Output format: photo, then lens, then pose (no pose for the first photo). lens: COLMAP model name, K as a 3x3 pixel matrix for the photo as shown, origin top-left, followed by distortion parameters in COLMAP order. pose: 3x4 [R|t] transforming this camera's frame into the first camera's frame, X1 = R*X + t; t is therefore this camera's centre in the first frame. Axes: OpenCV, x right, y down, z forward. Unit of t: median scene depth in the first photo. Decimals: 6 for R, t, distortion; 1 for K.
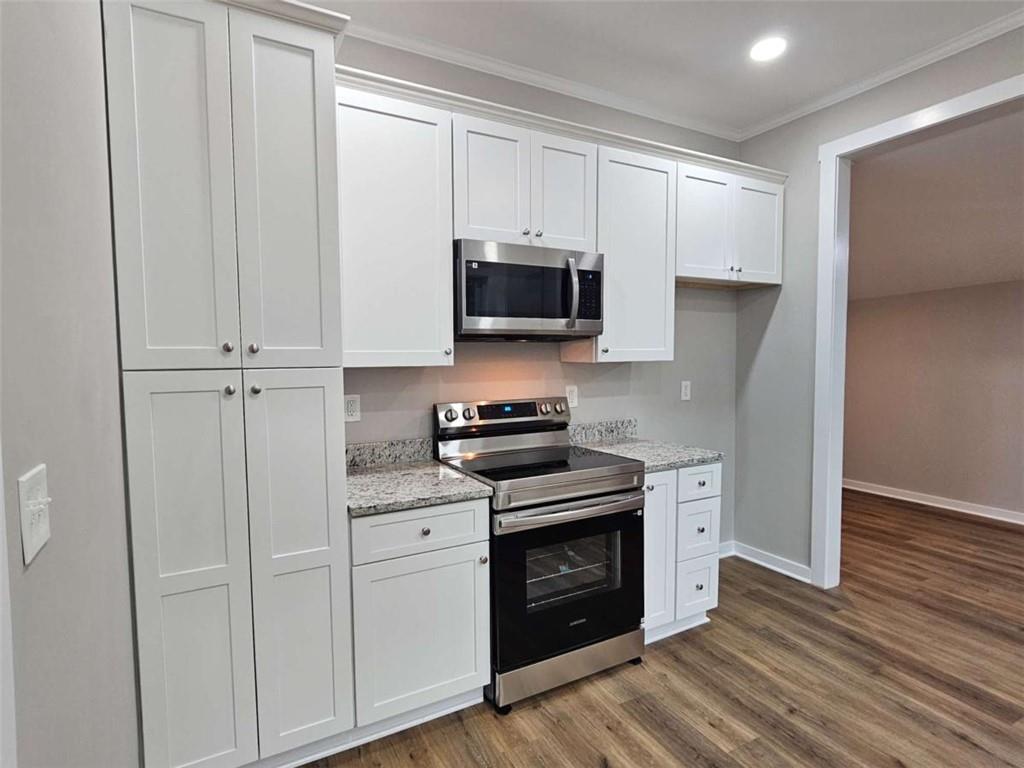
lens RADIAL K [[529.9, 0, 503.7], [0, 529.9, 390.3], [0, 0, 1]] dist [-0.001836, -0.000196]
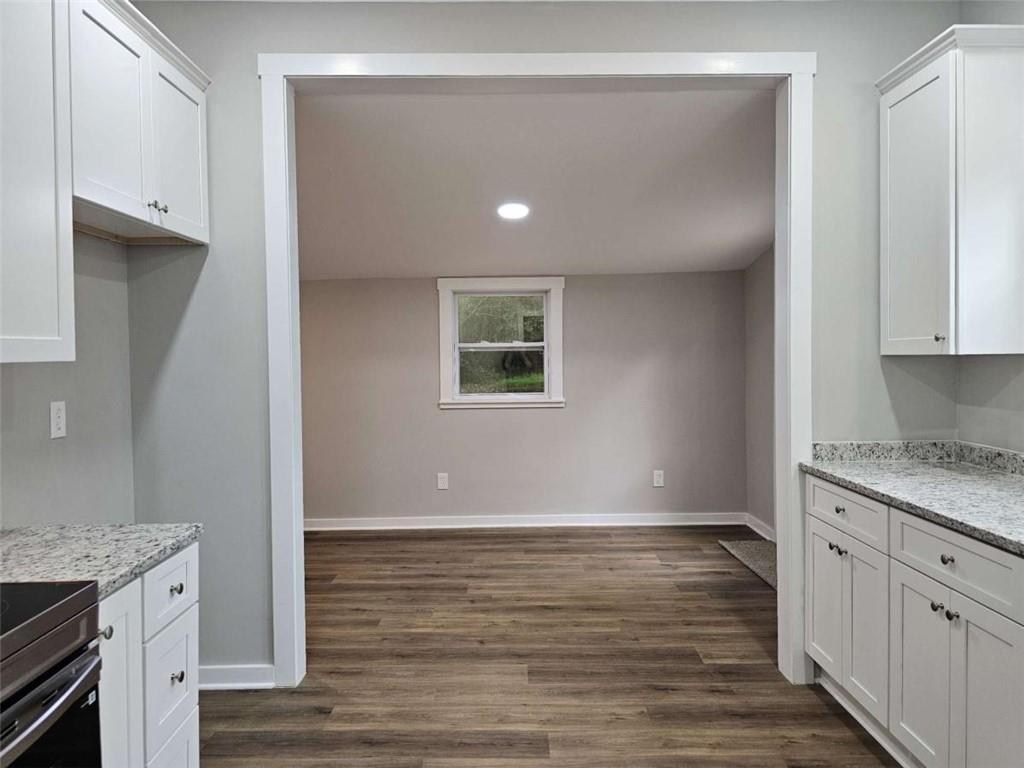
lens RADIAL K [[693.7, 0, 515.8], [0, 693.7, 368.8], [0, 0, 1]] dist [0.059032, -0.058455]
pose [[0.454512, -0.016723, 0.890584, -0.092595], [0.064063, 0.997848, -0.013958, -0.013366], [-0.888434, 0.063398, 0.454605, 0.341980]]
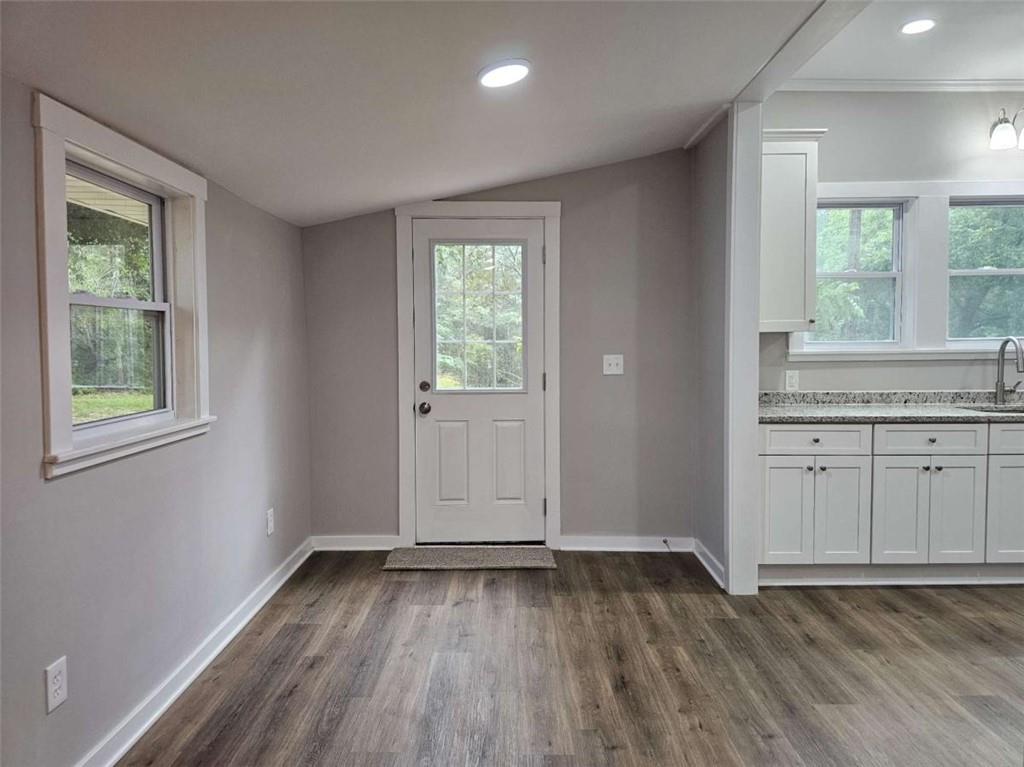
lens RADIAL K [[693.7, 0, 515.8], [0, 693.7, 368.3], [0, 0, 1]] dist [0.059032, -0.058455]
pose [[-0.888761, -0.006761, 0.458322, 0.852021], [0.040573, 0.994806, 0.093351, -0.093704], [-0.456573, 0.101562, -0.883870, 1.839298]]
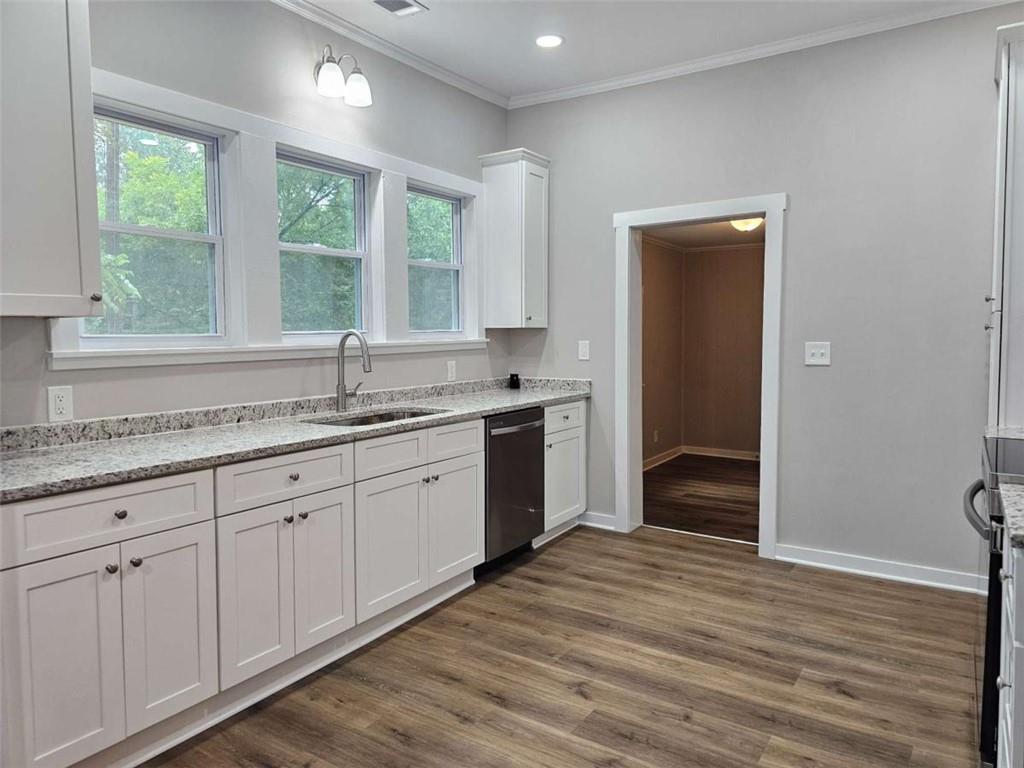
lens RADIAL K [[687.9, 0, 510.9], [0, 687.9, 373.3], [0, 0, 1]] dist [0.065632, -0.062167]
pose [[-0.879858, 0.040791, -0.473482, 0.935938], [-0.016465, 0.993095, 0.116152, -0.045958], [0.474950, 0.109993, -0.873111, 1.215936]]
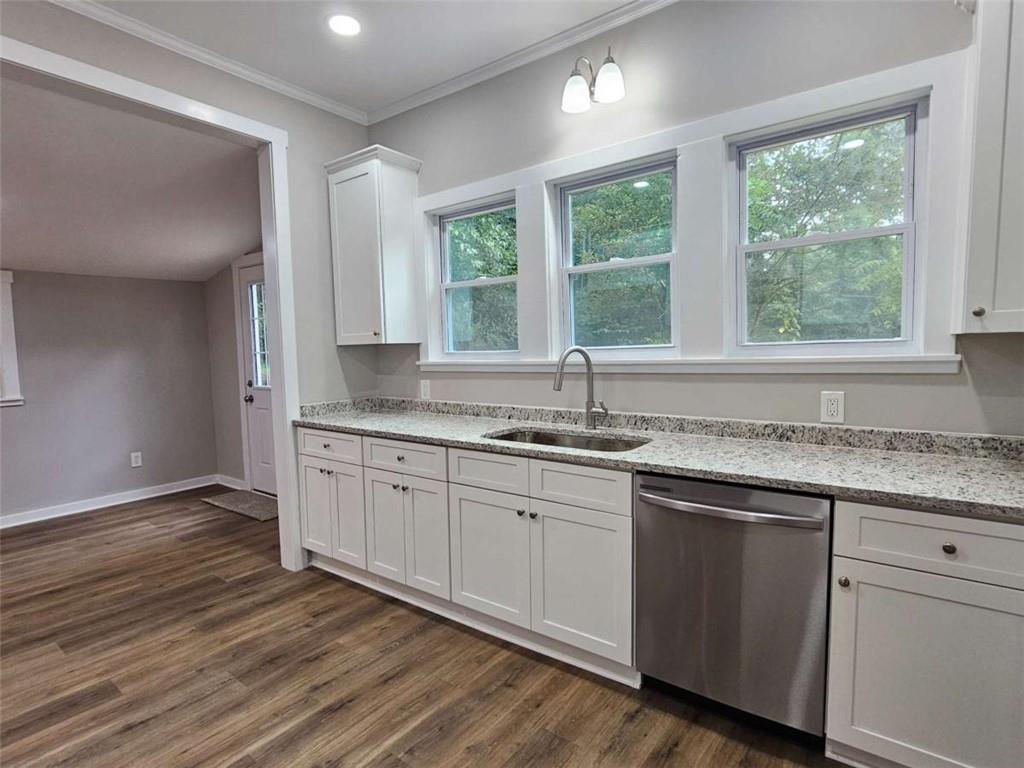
lens RADIAL K [[529.9, 0, 503.7], [0, 529.9, 390.3], [0, 0, 1]] dist [-0.001836, -0.000196]
pose [[-0.416037, -0.059352, 0.907409, -0.192470], [0.081834, 0.991375, 0.102365, -0.004225], [-0.905658, 0.116844, -0.407592, 0.498401]]
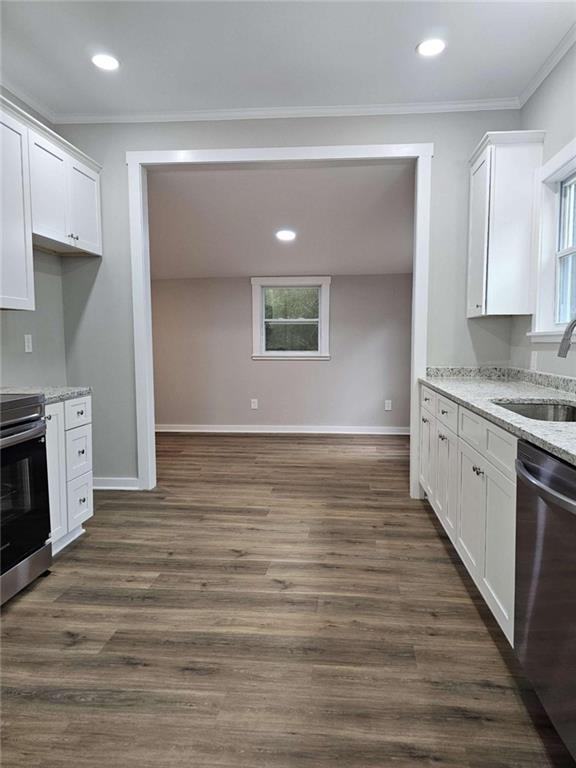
lens RADIAL K [[520.5, 0, 305.1], [0, 520.5, 383.2], [0, 0, 1]] dist [0.068738, -0.065728]
pose [[0.538562, -0.062364, 0.840275, -0.326065], [0.049909, 0.997867, 0.042072, 0.080679], [-0.841107, 0.019279, 0.540526, -0.062592]]
